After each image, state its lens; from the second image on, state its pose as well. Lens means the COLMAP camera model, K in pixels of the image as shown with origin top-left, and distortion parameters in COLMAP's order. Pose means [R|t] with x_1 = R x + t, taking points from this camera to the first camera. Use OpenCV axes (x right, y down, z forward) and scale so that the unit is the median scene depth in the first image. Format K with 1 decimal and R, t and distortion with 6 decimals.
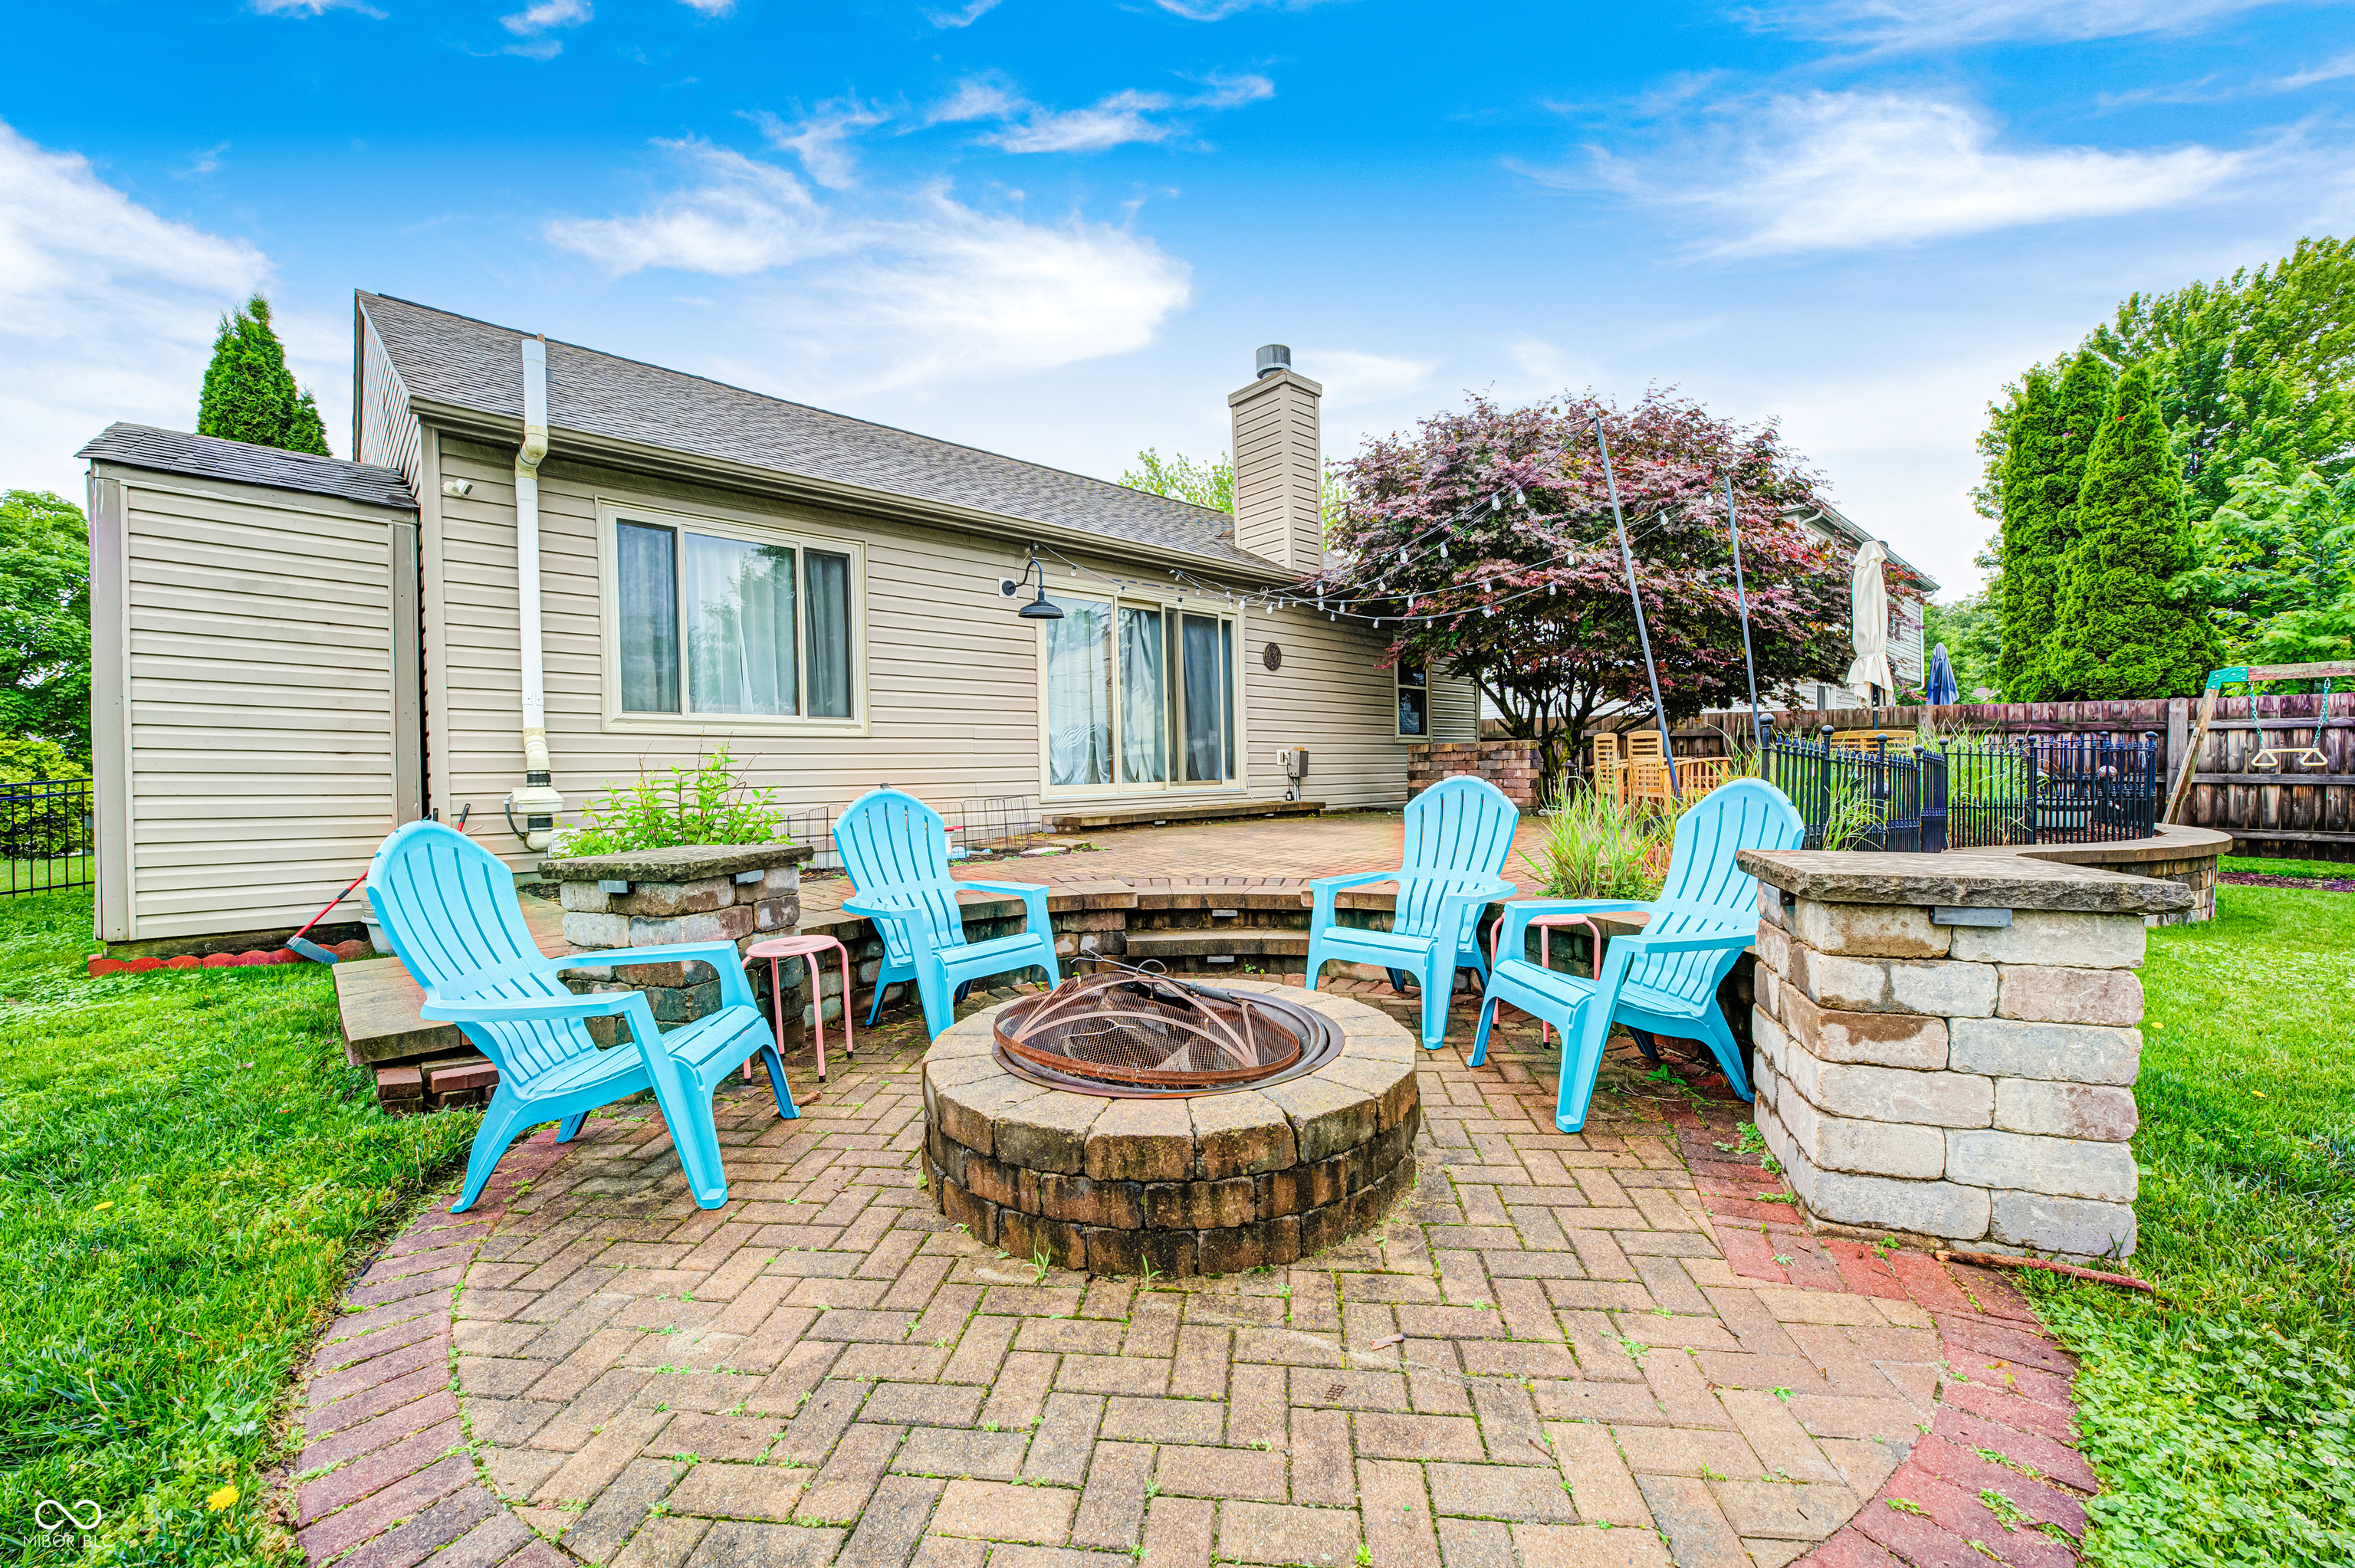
lens RADIAL K [[927.1, 0, 1180.5], [0, 927.1, 781.5], [0, 0, 1]] dist [-0.000886, 0.000041]
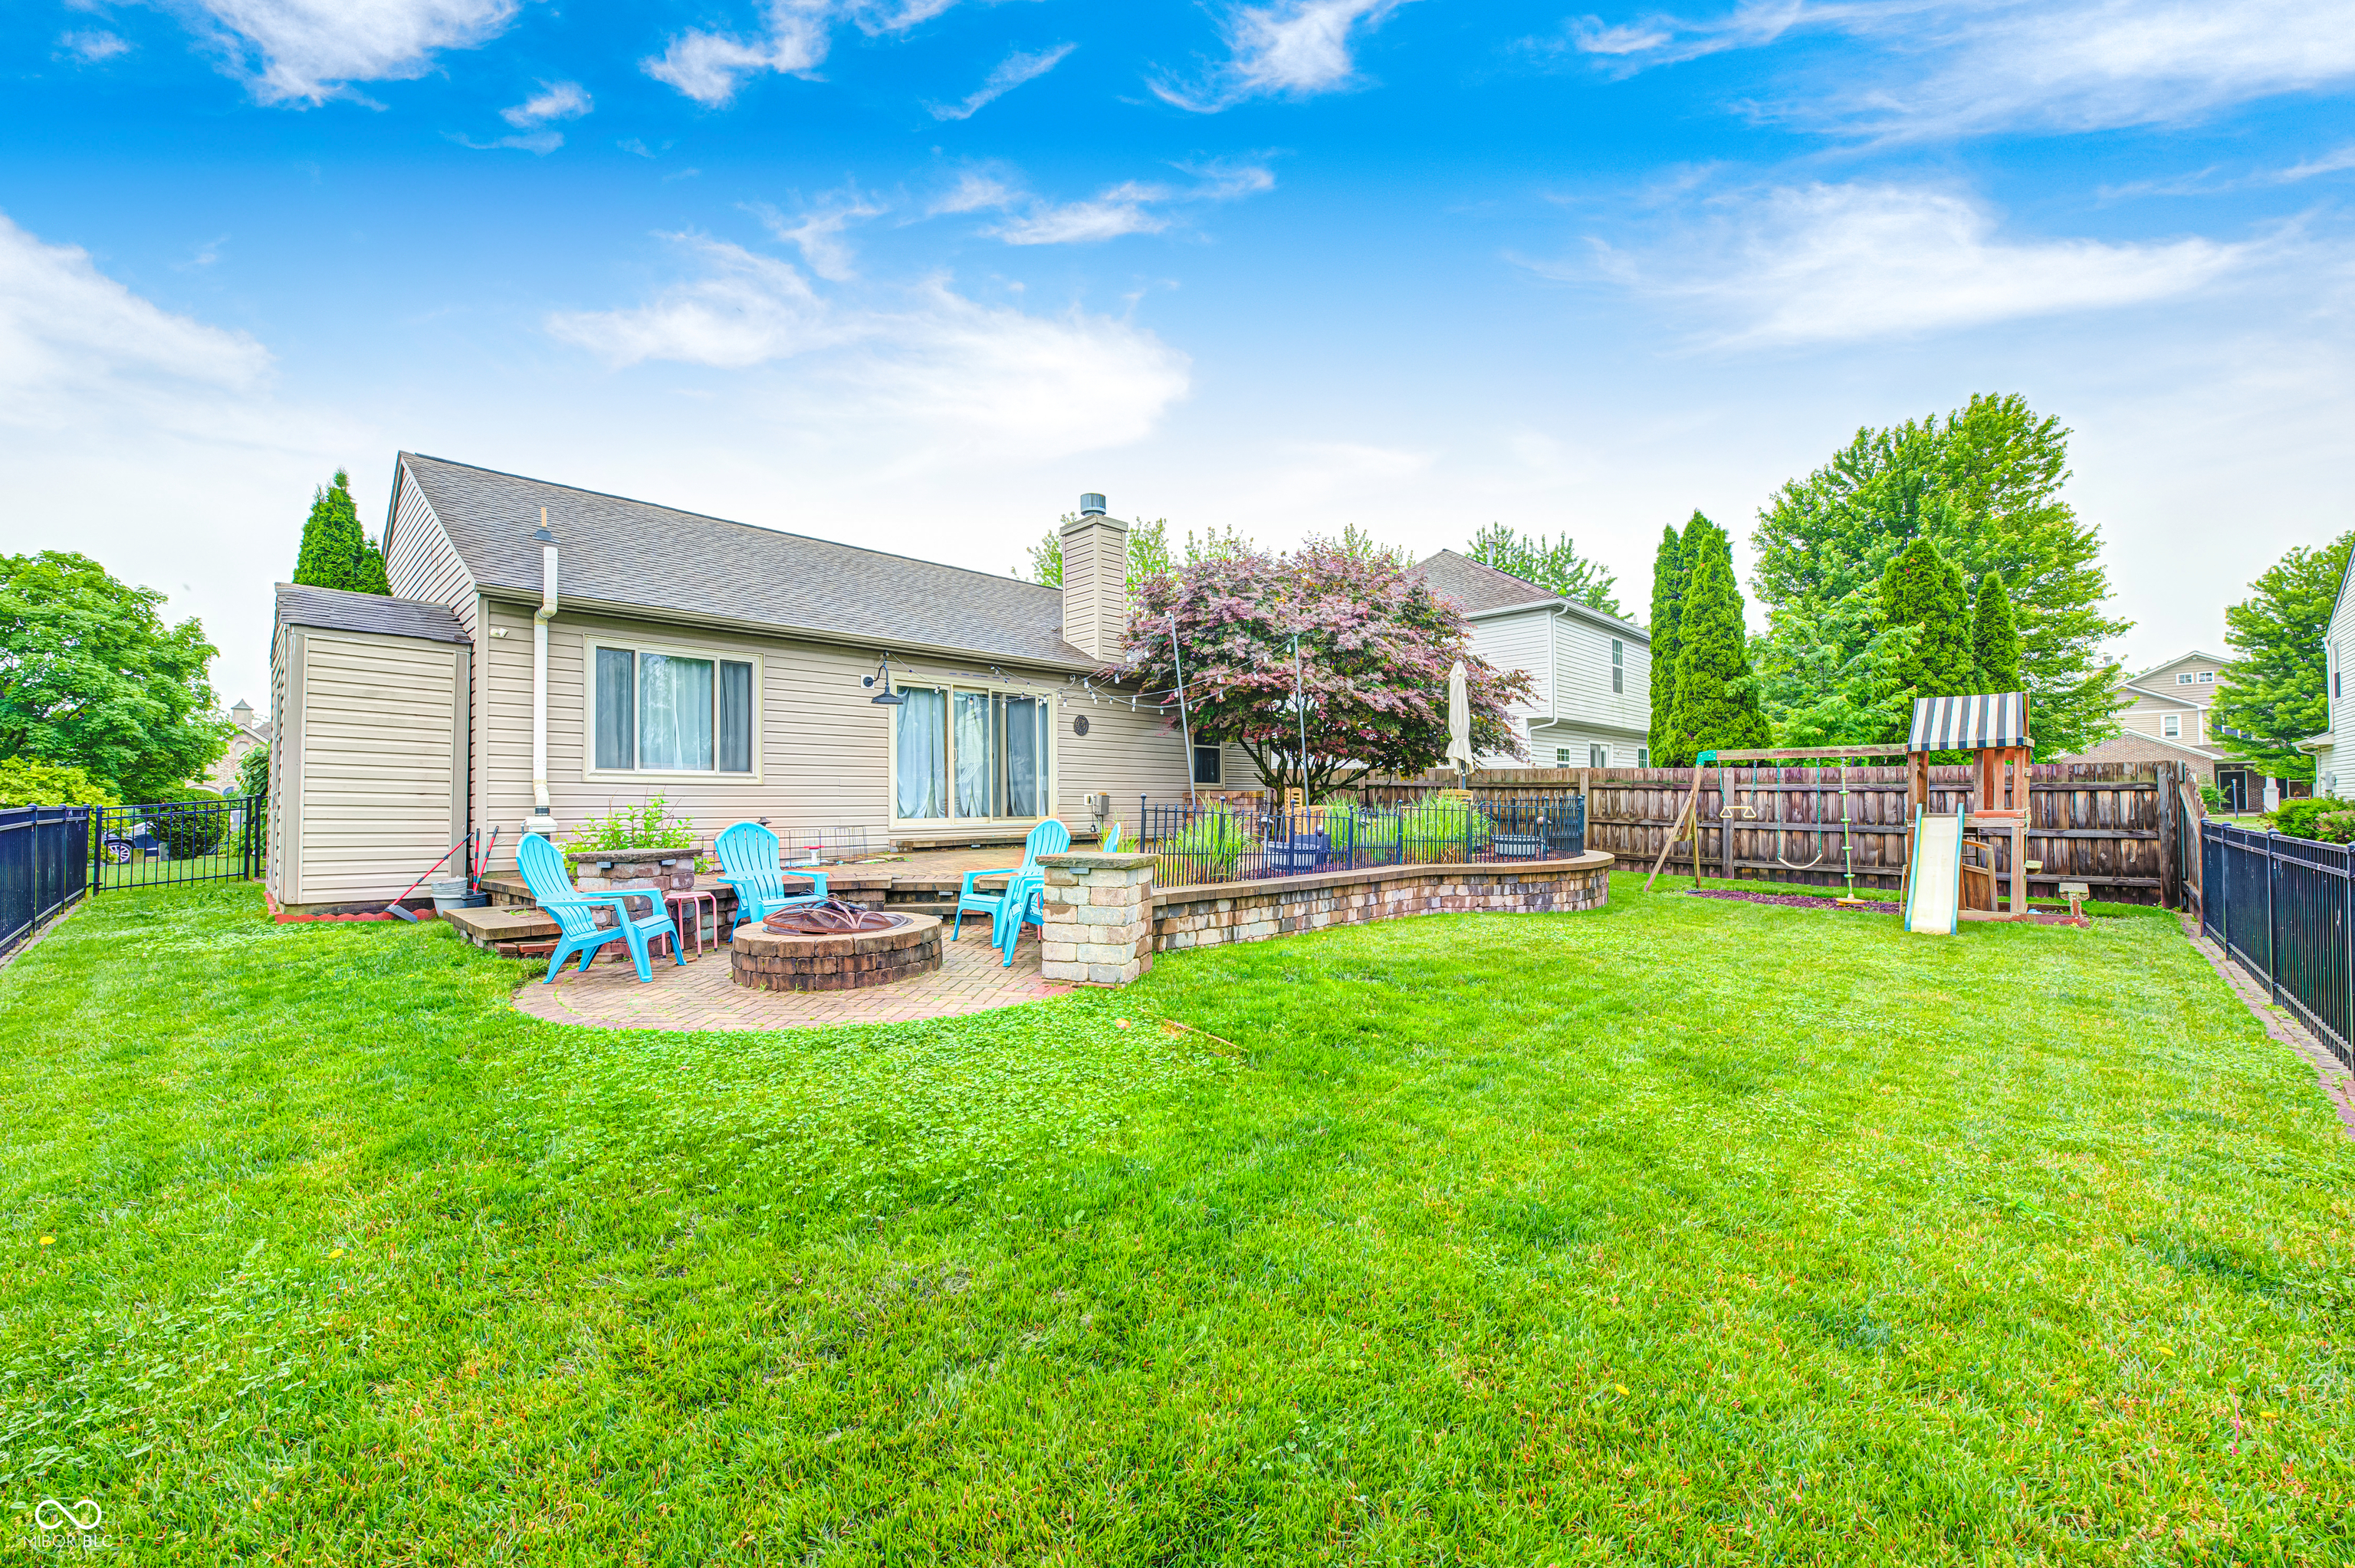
lens RADIAL K [[927.1, 0, 1179.3], [0, 927.1, 780.8], [0, 0, 1]] dist [-0.000886, 0.000041]
pose [[0.998749, 0.016250, 0.047286, 0.255835], [-0.014540, 0.999236, -0.036281, -0.010023], [-0.047840, 0.035548, 0.998222, -0.503732]]
